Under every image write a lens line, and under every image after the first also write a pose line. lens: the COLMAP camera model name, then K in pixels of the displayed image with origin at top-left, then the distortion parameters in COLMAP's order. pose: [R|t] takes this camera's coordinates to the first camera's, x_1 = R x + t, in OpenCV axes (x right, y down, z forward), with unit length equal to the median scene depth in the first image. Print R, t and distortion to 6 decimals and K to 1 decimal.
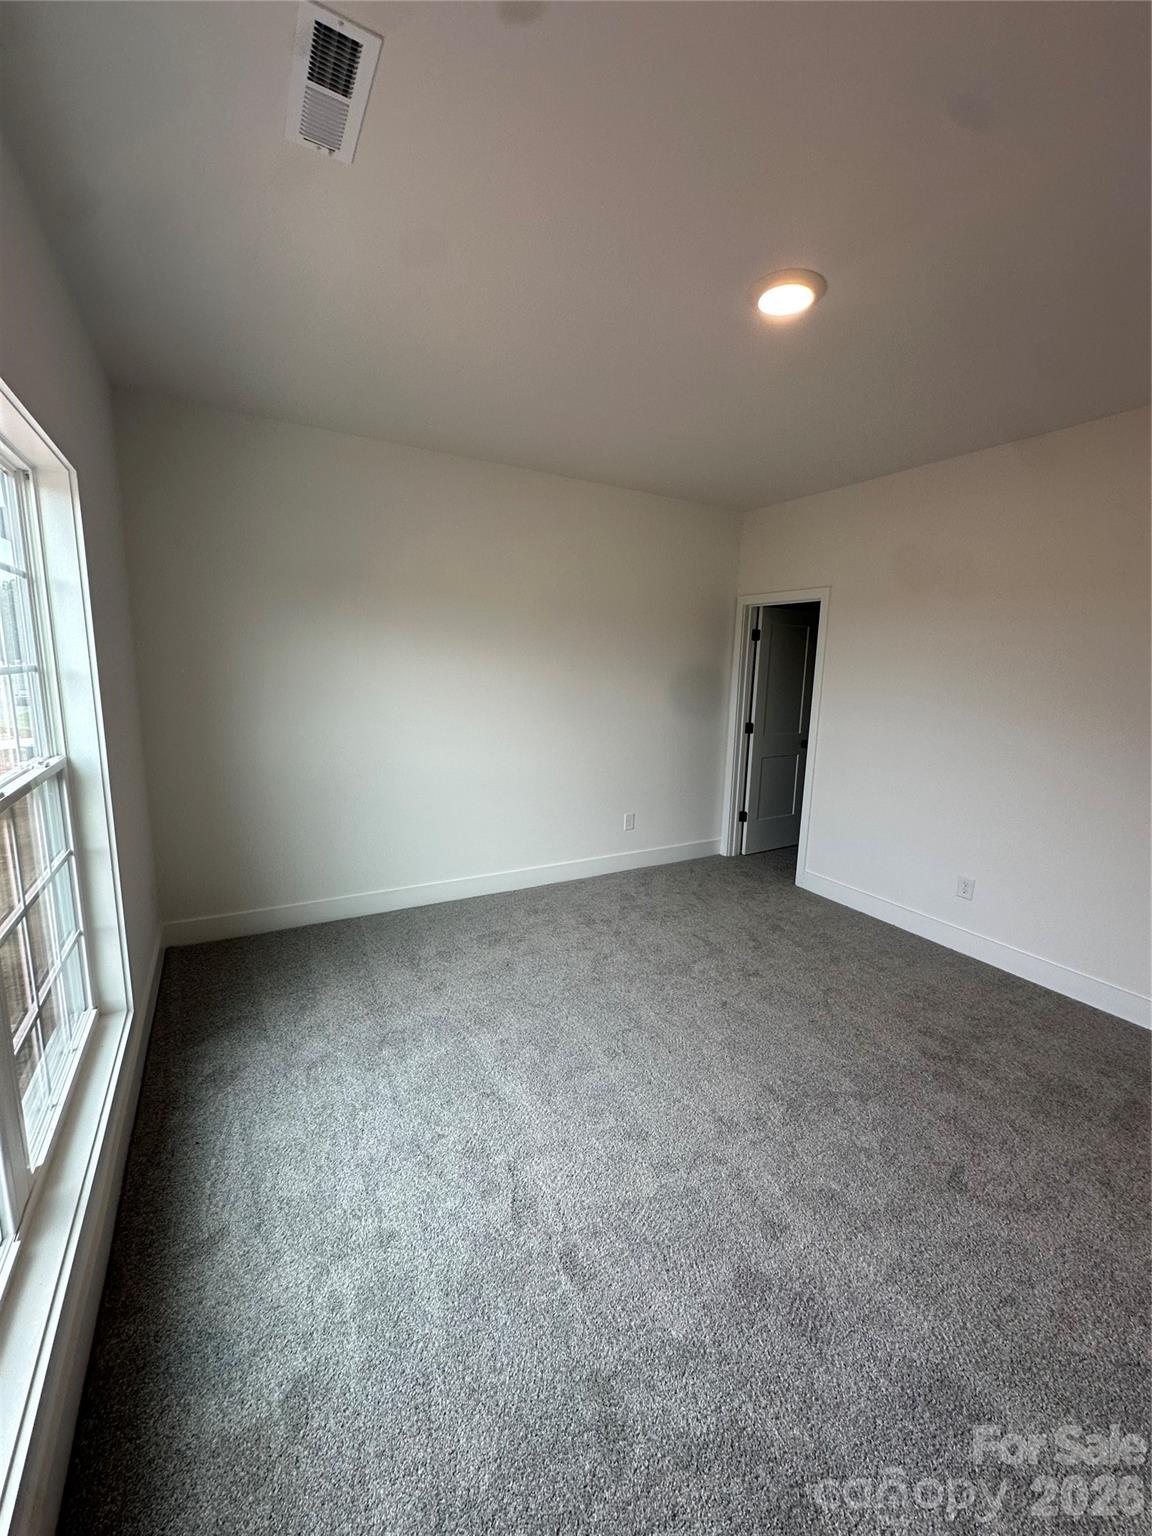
lens RADIAL K [[619.8, 0, 575.6], [0, 619.8, 763.4], [0, 0, 1]] dist [0.002267, 0.000178]
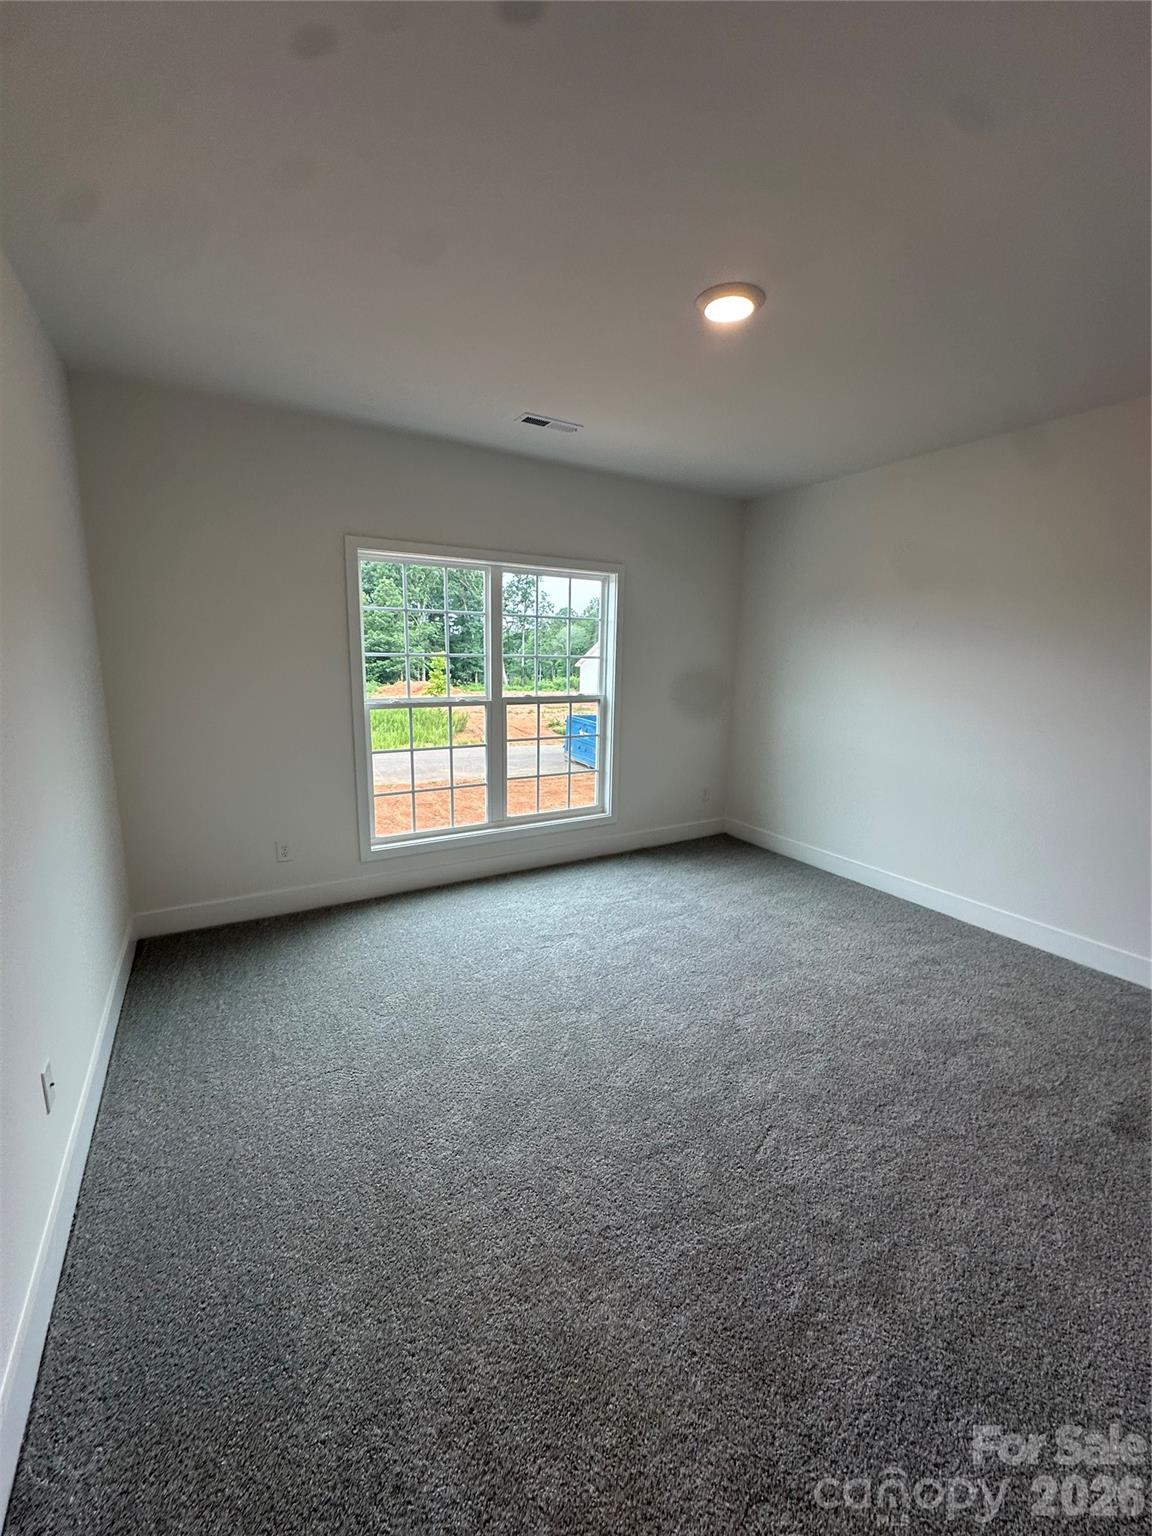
lens RADIAL K [[619.8, 0, 574.5], [0, 619.8, 771.2], [0, 0, 1]] dist [0.002267, 0.000178]
pose [[0.012506, 0.167168, -0.985849, 1.102143], [-0.183002, 0.969656, 0.162101, -0.064231], [0.983033, 0.178386, 0.042719, 0.594540]]
